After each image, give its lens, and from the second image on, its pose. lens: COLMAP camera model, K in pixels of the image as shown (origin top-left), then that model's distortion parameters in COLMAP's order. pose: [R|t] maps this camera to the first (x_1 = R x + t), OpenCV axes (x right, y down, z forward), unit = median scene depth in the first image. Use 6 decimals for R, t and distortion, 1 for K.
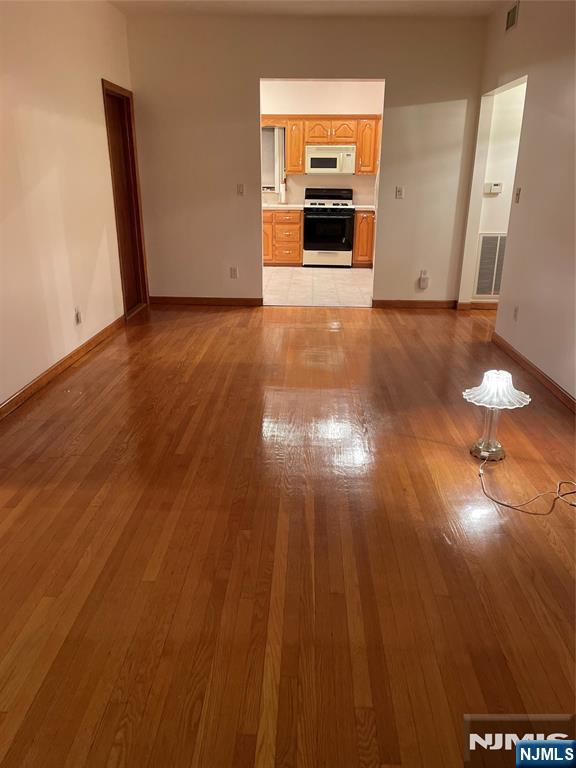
lens RADIAL K [[588.0, 0, 289.1], [0, 588.0, 386.5], [0, 0, 1]] dist [0.052436, -0.062207]
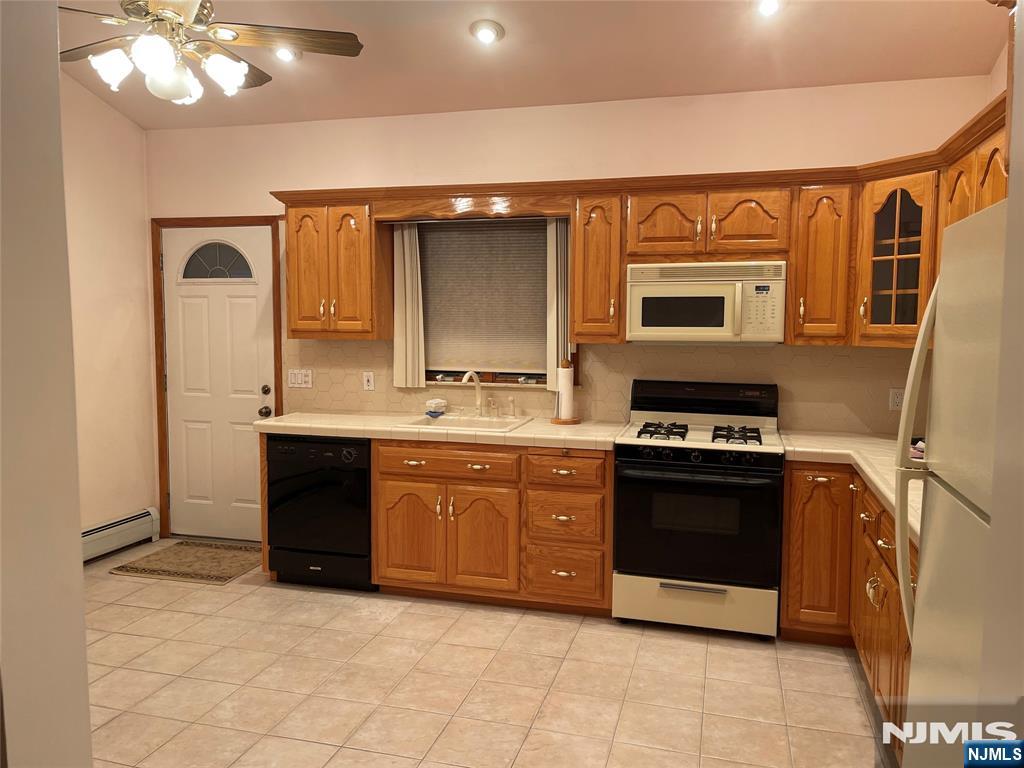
lens RADIAL K [[784.0, 0, 507.3], [0, 784.0, 383.6], [0, 0, 1]] dist [0.052436, -0.062207]
pose [[0.973821, 0.017760, -0.226622, 0.062985], [-0.076413, 0.964505, -0.252766, -0.220928], [0.214089, 0.263466, 0.940612, 0.577738]]
